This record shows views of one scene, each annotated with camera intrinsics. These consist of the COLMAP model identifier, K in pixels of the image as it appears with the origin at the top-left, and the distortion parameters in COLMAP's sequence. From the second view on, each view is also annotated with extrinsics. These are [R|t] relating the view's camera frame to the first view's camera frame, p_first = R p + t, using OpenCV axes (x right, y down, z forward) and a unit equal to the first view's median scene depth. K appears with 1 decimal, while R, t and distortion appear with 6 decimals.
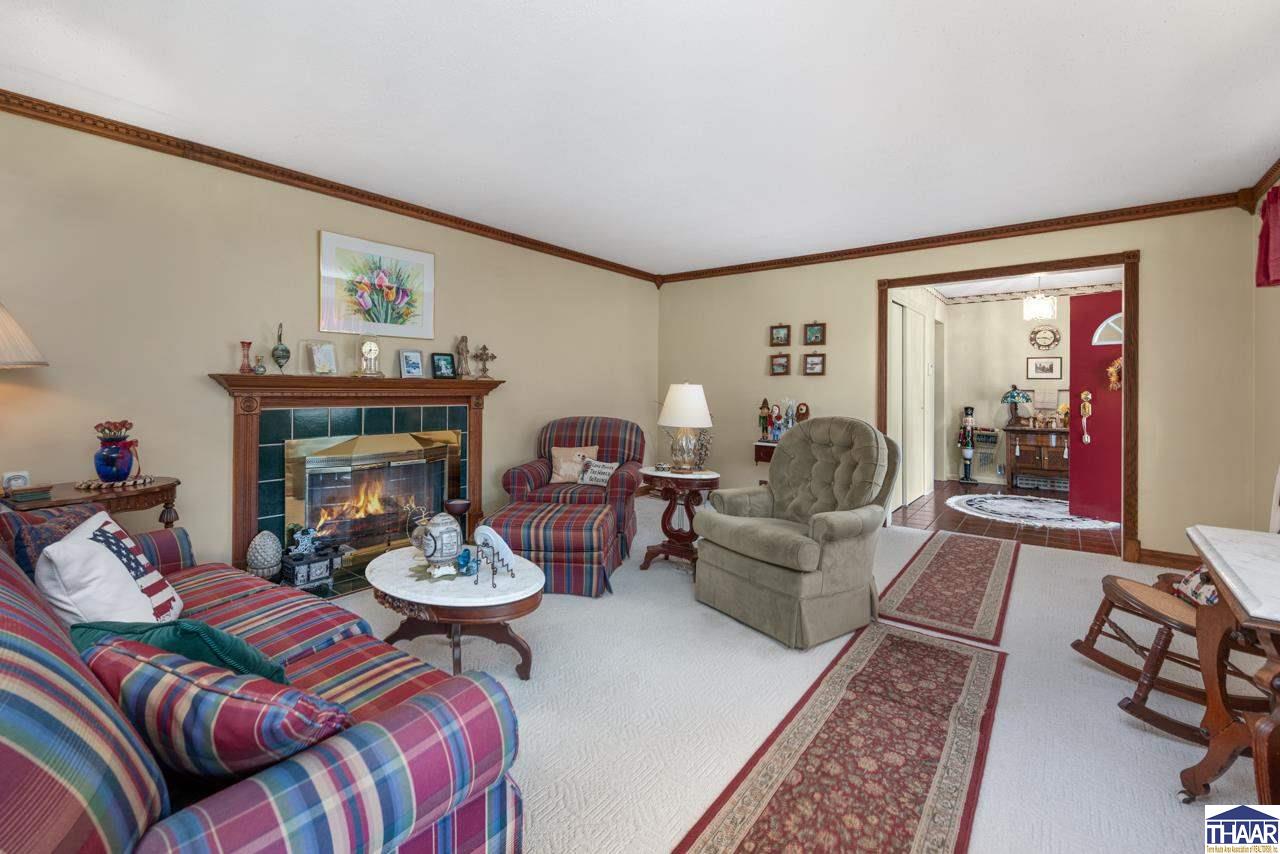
lens RADIAL K [[522.4, 0, 650.9], [0, 522.4, 385.3], [0, 0, 1]] dist [-0.011925, -0.000233]
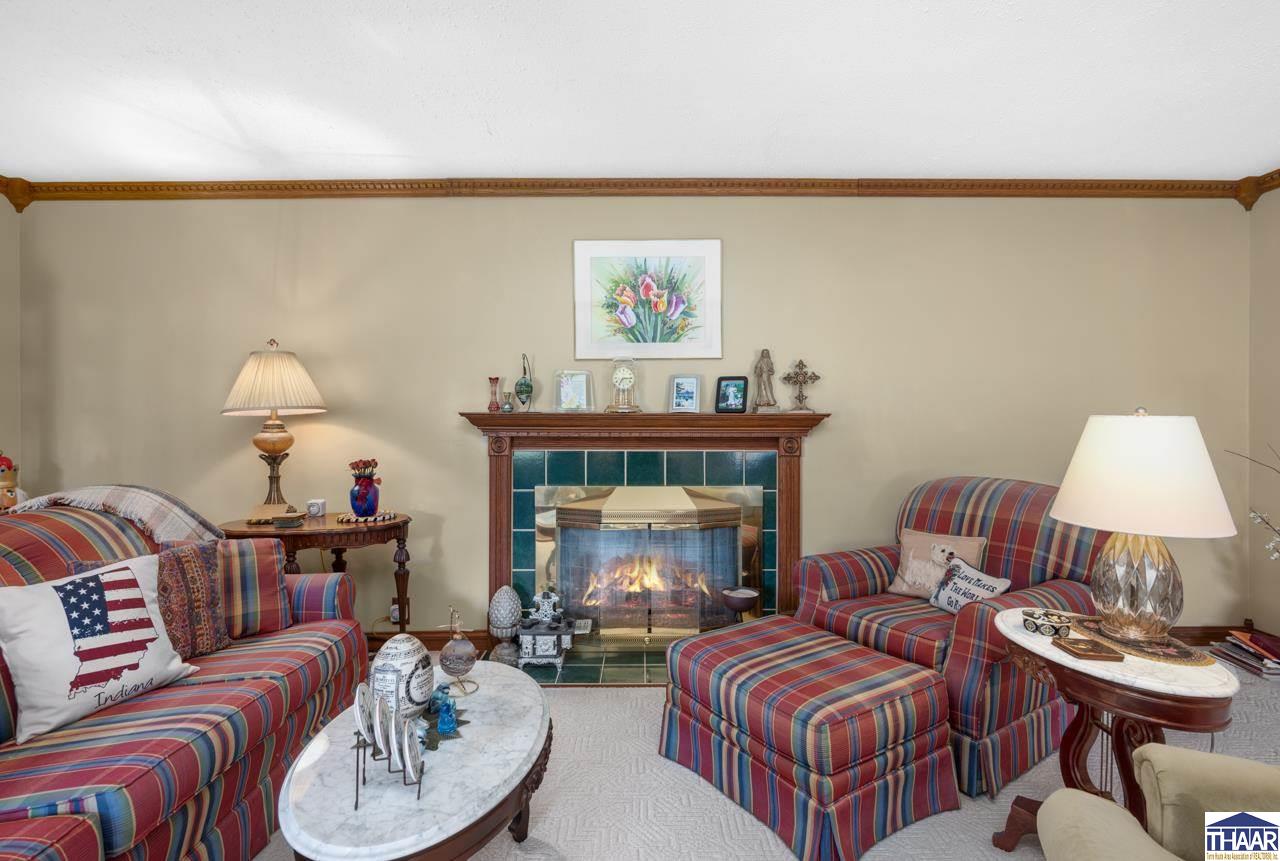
lens RADIAL K [[601.2, 0, 652.3], [0, 601.2, 421.6], [0, 0, 1]] dist [0.000627, -0.000197]
pose [[0.617265, -0.007751, -0.786717, 0.189502], [0.010077, 0.999947, -0.001945, -0.000008], [0.786691, -0.006727, 0.617311, 0.444644]]
